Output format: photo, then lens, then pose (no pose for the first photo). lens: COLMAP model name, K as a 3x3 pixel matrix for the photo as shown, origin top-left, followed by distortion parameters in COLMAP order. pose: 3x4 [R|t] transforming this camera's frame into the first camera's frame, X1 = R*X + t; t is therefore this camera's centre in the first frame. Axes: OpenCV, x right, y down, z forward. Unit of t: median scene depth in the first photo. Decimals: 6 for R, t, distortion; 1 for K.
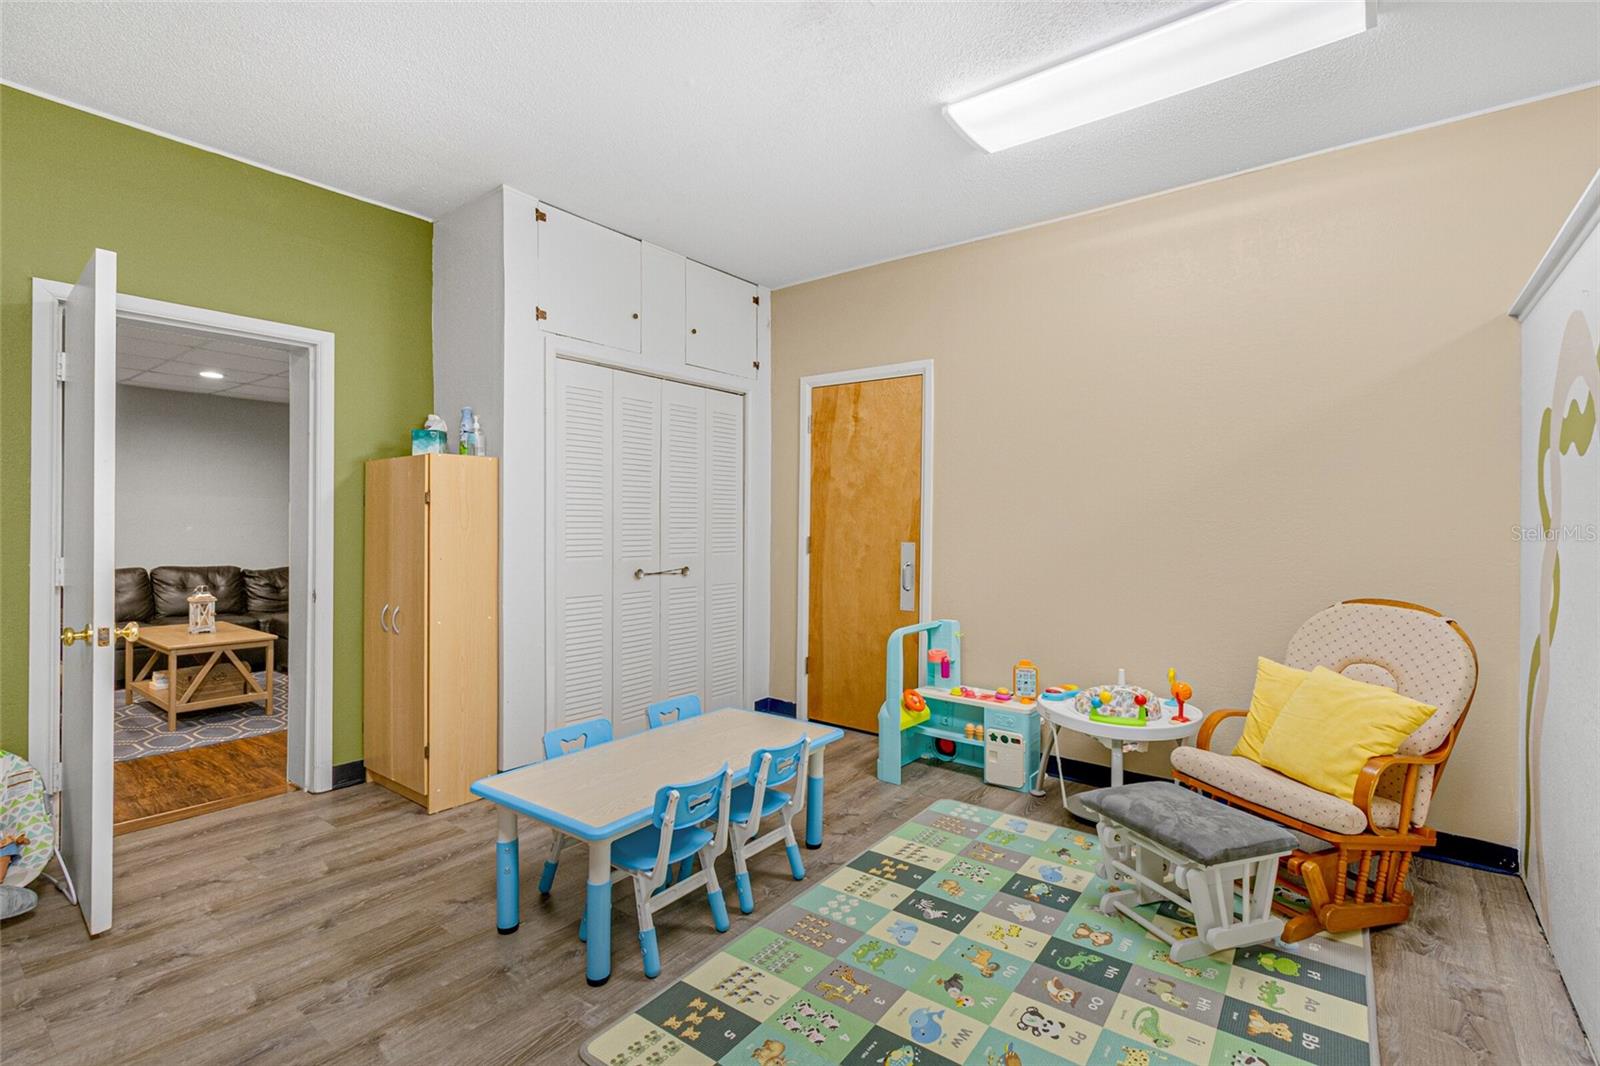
lens RADIAL K [[737.2, 0, 796.8], [0, 737.2, 522.7], [0, 0, 1]] dist [0.004065, 0.000197]
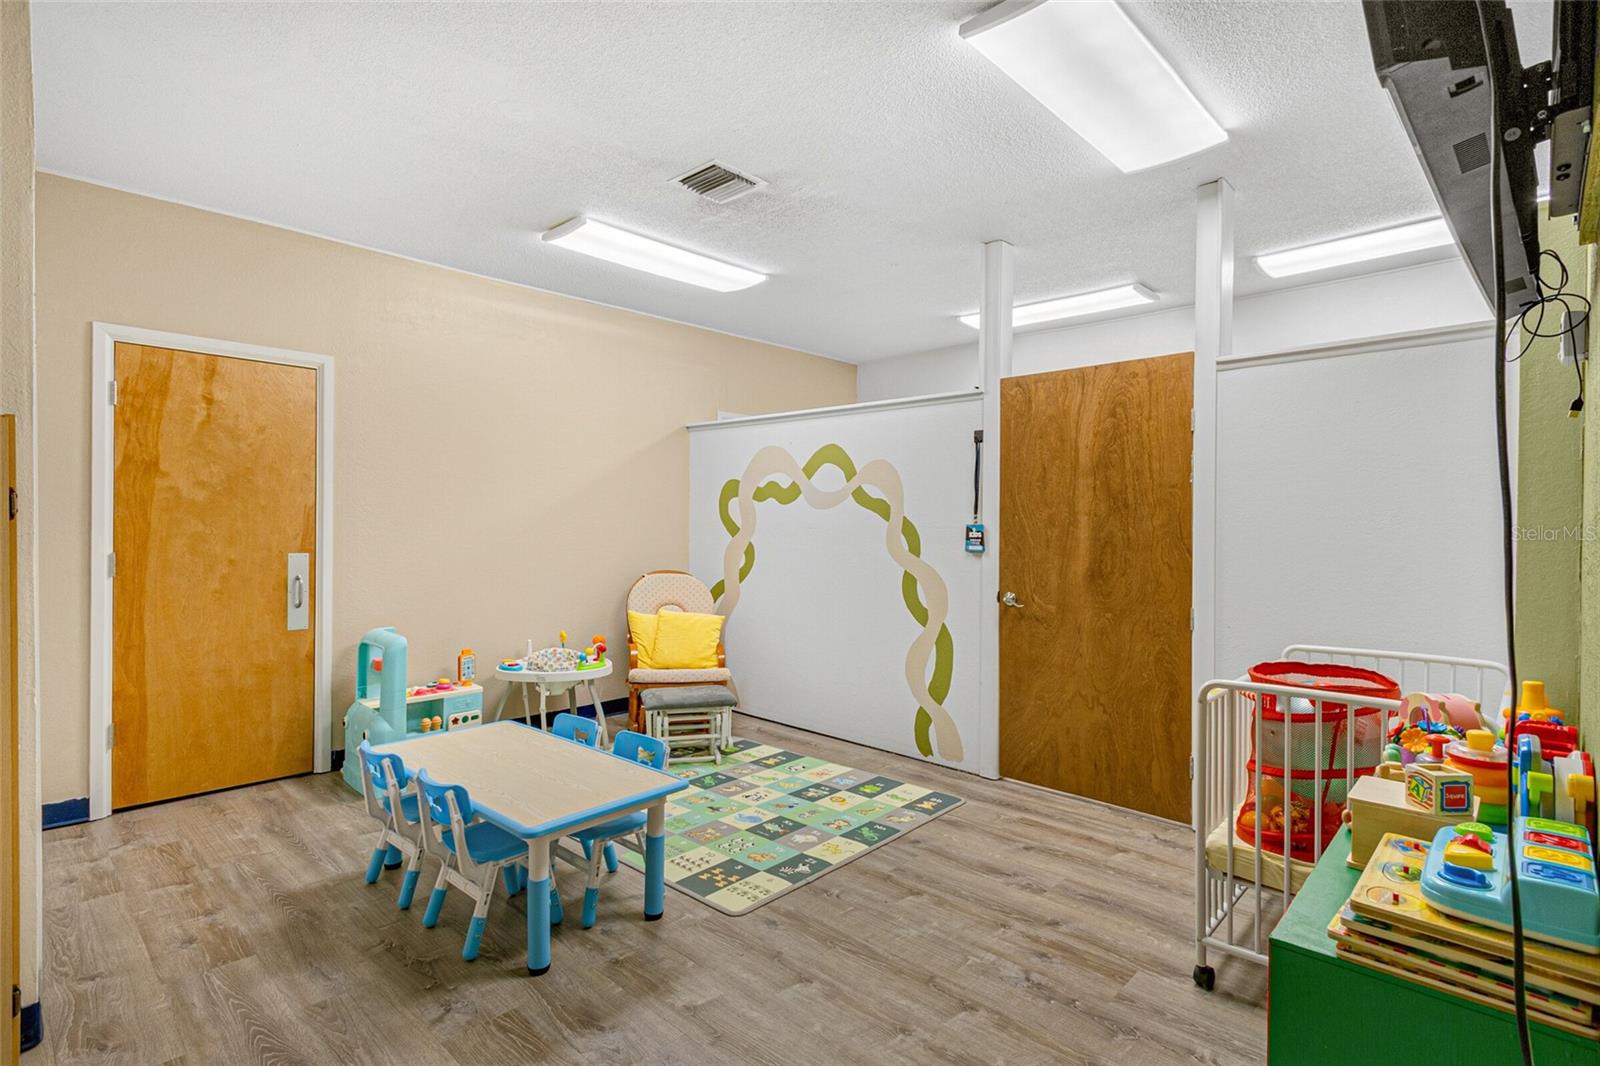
lens RADIAL K [[785.0, 0, 796.8], [0, 785.0, 527.8], [0, 0, 1]] dist [-0.003906, -0.000537]
pose [[0.097315, -0.014703, 0.995145, -0.738694], [-0.005017, 0.999871, 0.015263, -0.021783], [-0.995241, -0.006478, 0.097229, 0.309938]]
